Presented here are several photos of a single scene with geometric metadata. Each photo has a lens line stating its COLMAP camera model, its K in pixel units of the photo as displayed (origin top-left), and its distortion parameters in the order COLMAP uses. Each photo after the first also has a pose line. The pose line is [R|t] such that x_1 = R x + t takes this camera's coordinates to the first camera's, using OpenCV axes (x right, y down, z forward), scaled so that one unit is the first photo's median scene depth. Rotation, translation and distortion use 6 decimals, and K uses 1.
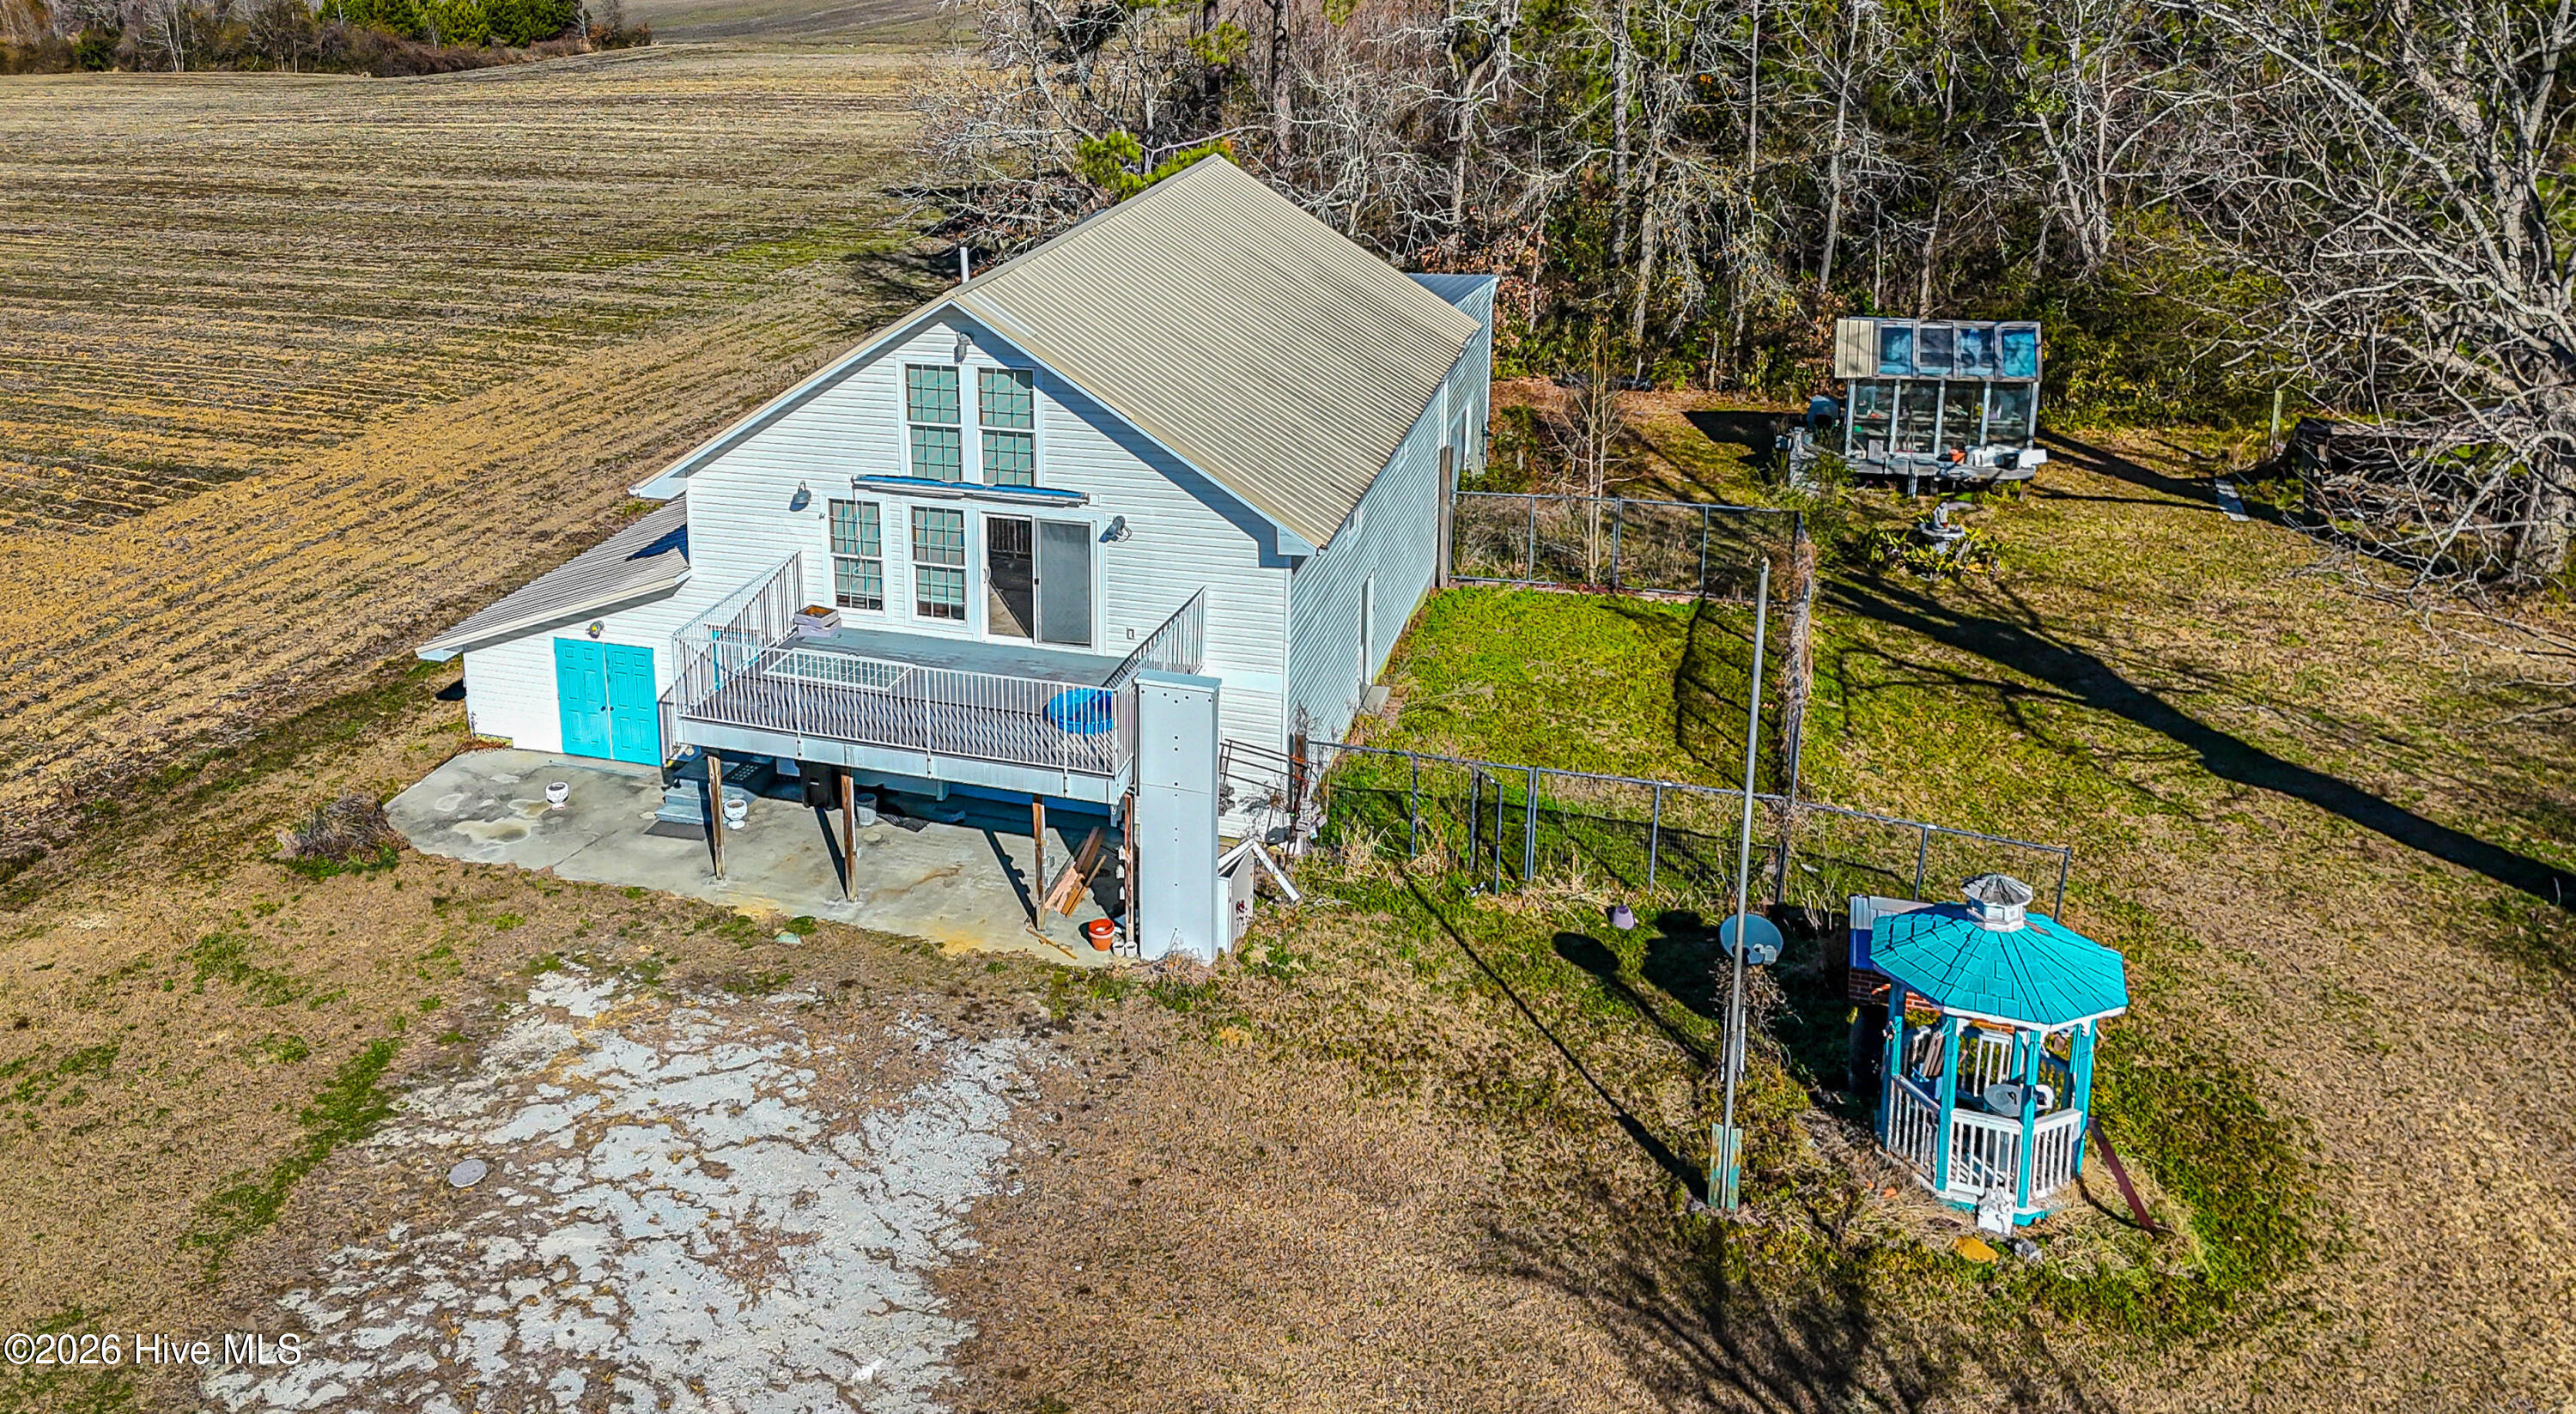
lens RADIAL K [[1937.5, 0, 961.4], [0, 1937.5, 453.2], [0, 0, 1]] dist [0.072132, -0.046135]
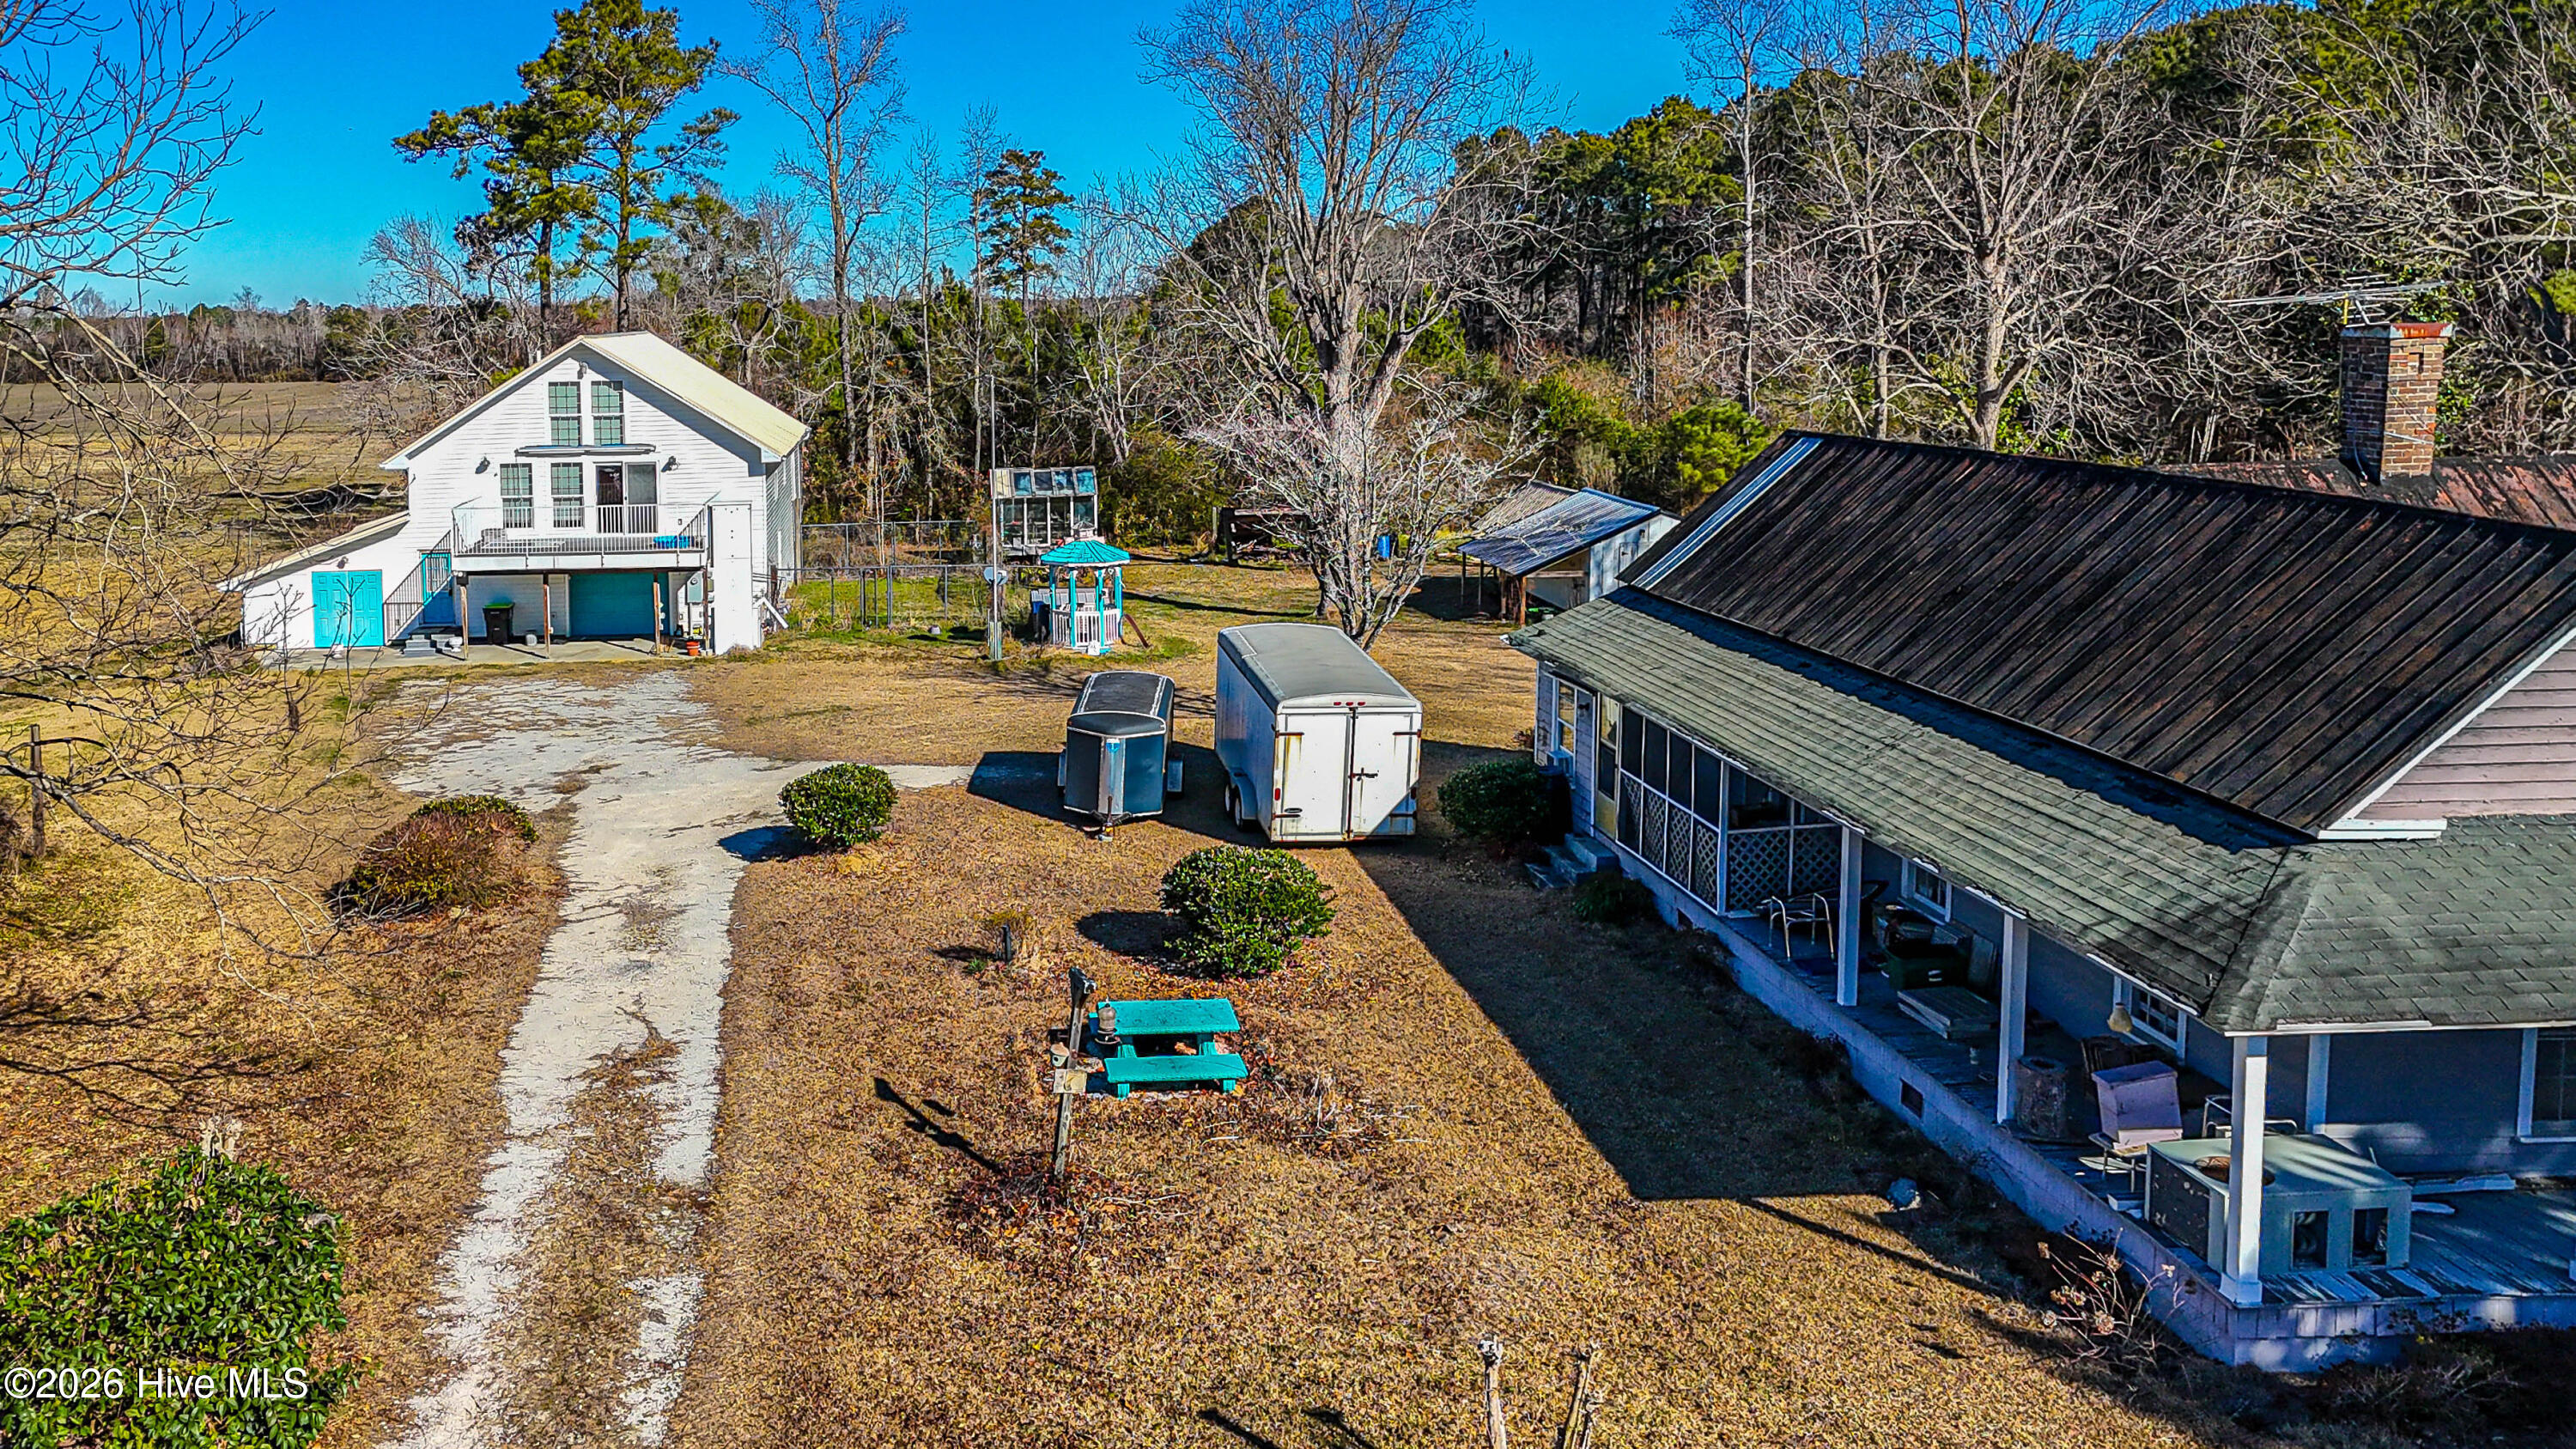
lens RADIAL K [[2035.4, 0, 969.4], [0, 2035.4, 525.2], [0, 0, 1]] dist [0.069054, -0.027058]
pose [[0.910509, -0.012015, 0.413314, -0.360514], [0.090767, 0.981005, -0.171438, 0.350057], [-0.403403, 0.193611, 0.894304, -0.671413]]
